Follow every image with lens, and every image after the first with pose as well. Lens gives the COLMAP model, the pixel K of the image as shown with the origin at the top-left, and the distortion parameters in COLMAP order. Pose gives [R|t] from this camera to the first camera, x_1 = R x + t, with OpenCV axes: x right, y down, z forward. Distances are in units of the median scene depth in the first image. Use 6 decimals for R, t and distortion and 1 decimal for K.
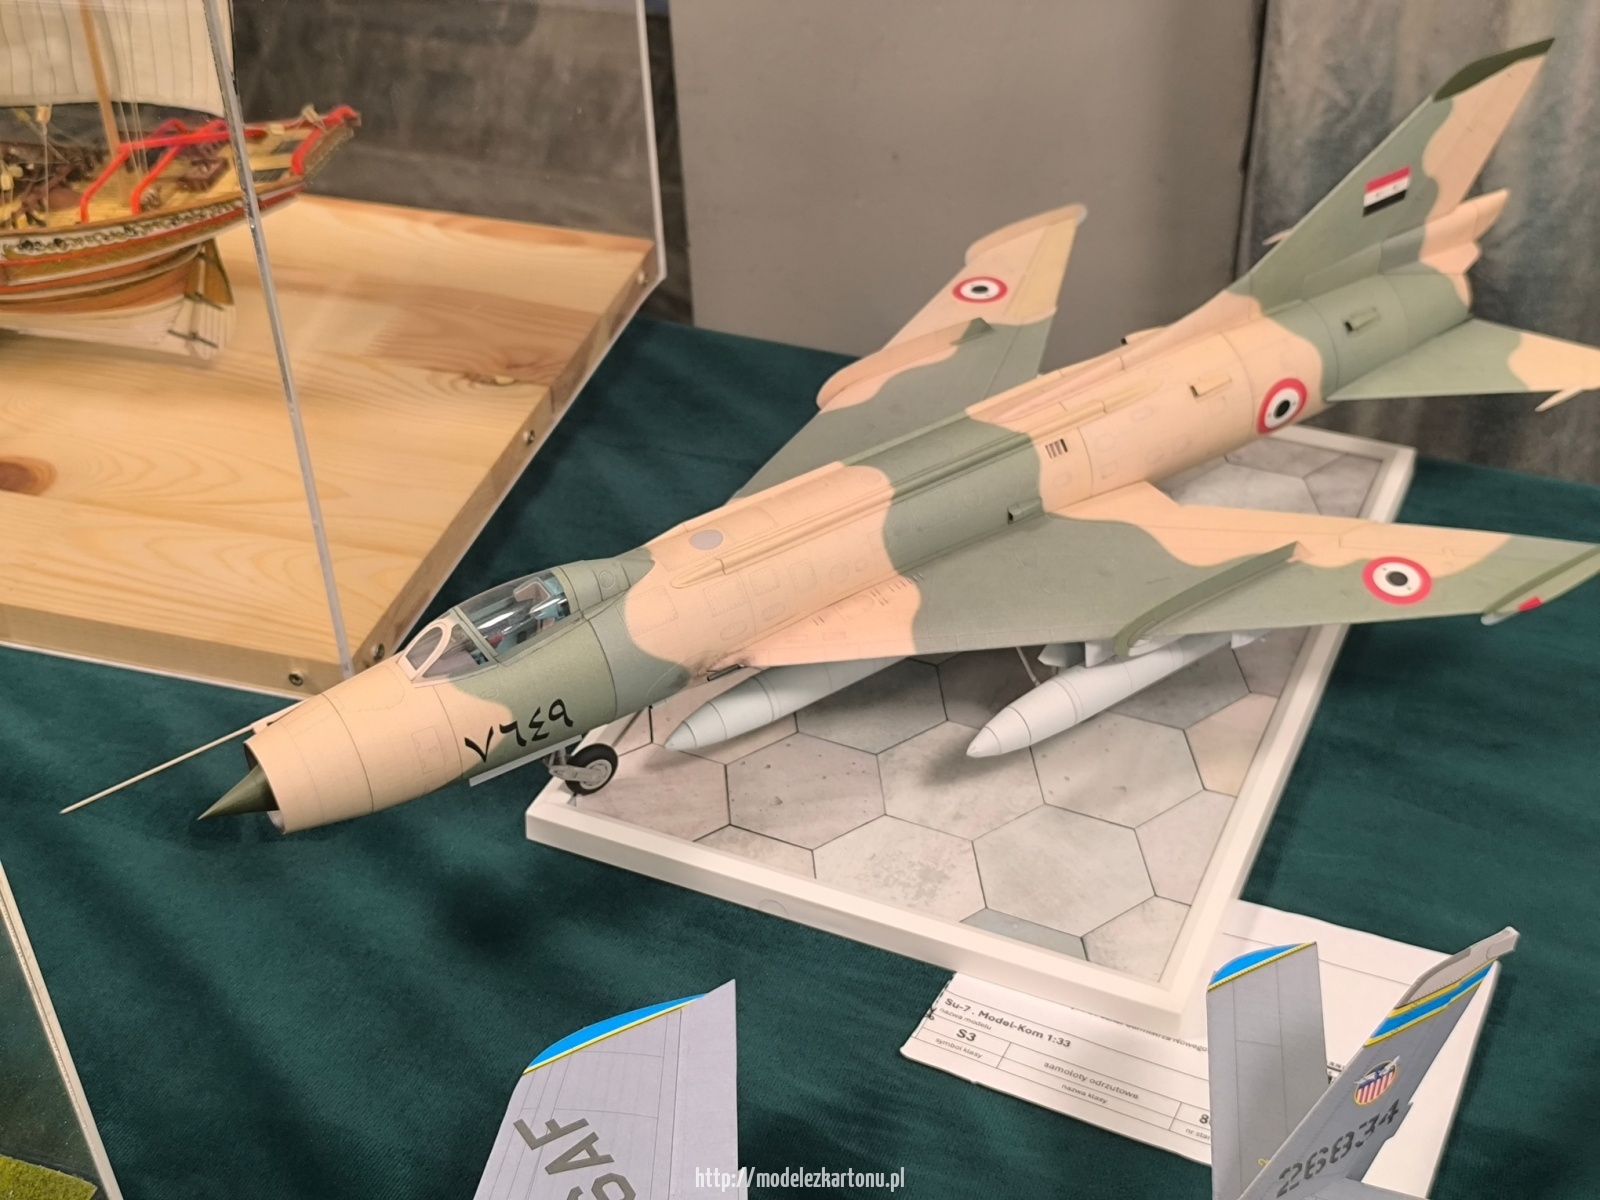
lens RADIAL K [[2148.9, 0, 793.9], [0, 2148.9, 592.9], [0, 0, 1]] dist [0.027440, 0.000000]
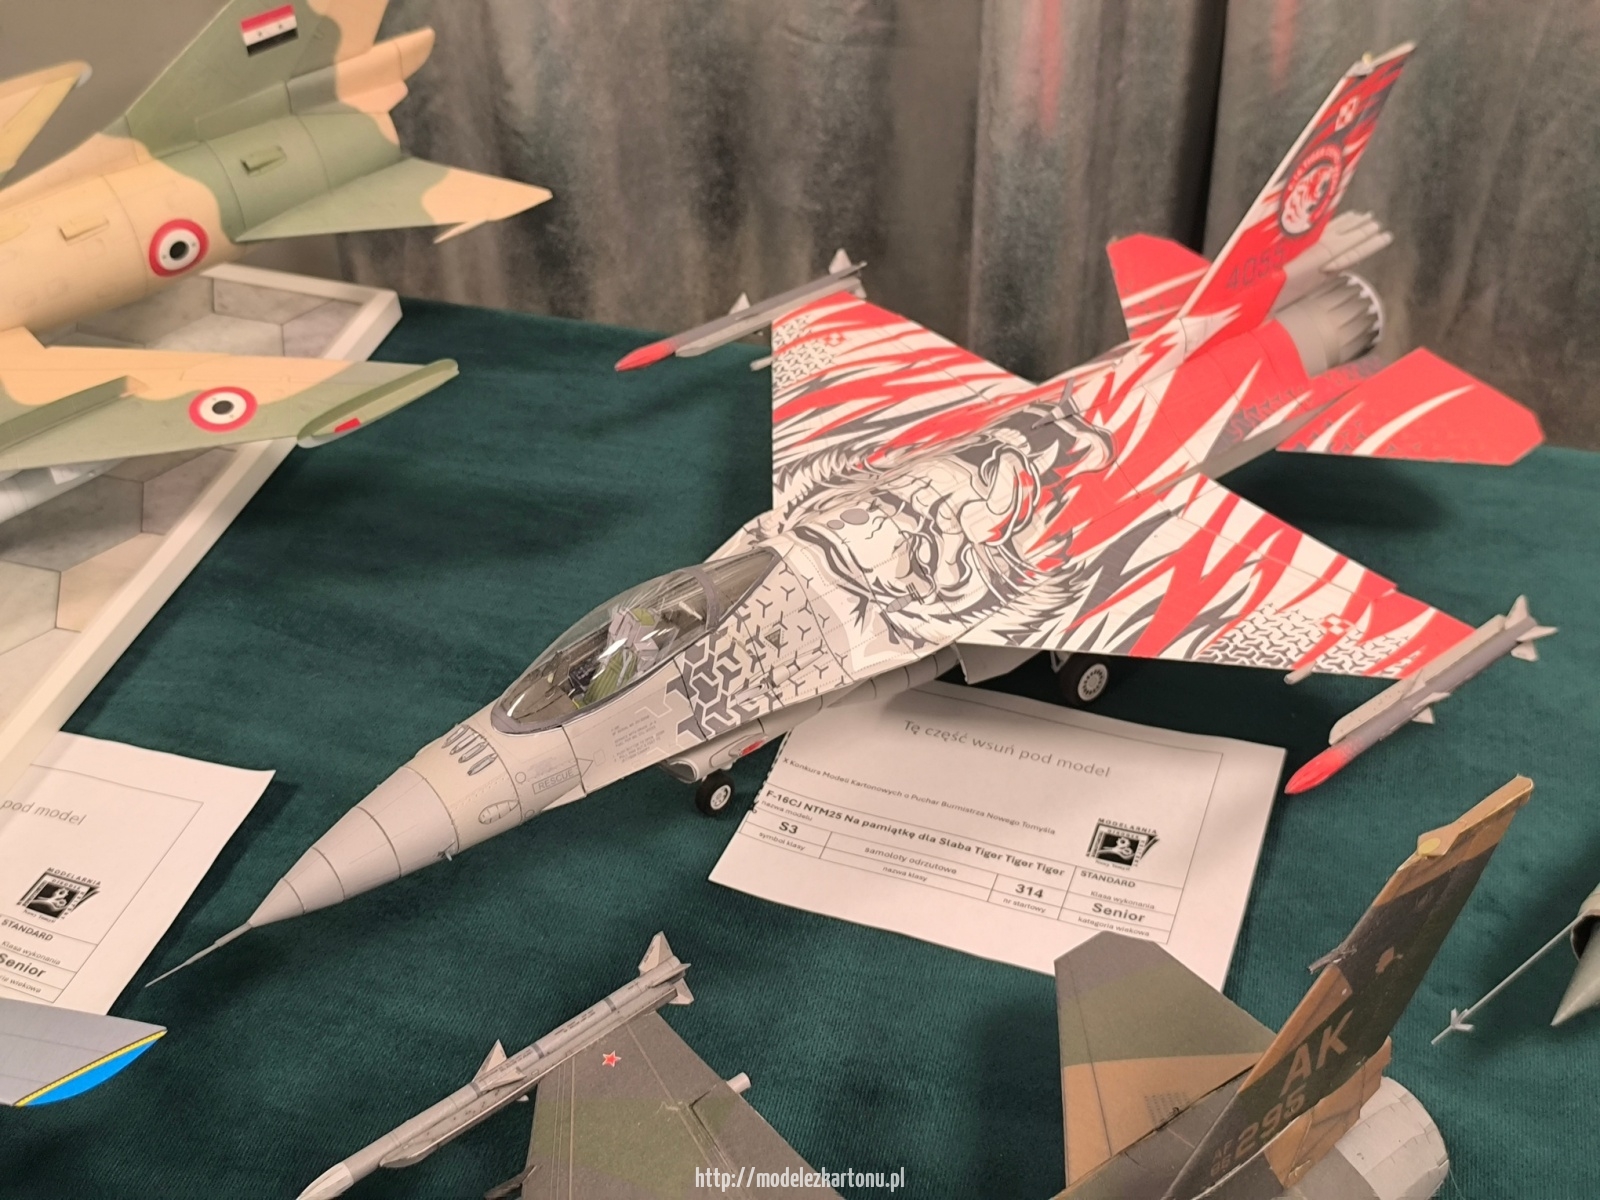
lens RADIAL K [[2148.9, 0, 796.9], [0, 2148.9, 586.7], [0, 0, 1]] dist [0.027440, 0.000000]
pose [[0.992527, -0.058576, 0.107049, 0.435030], [0.055073, 0.997855, 0.035397, 0.056585], [-0.108893, -0.029237, 0.993623, -0.041234]]
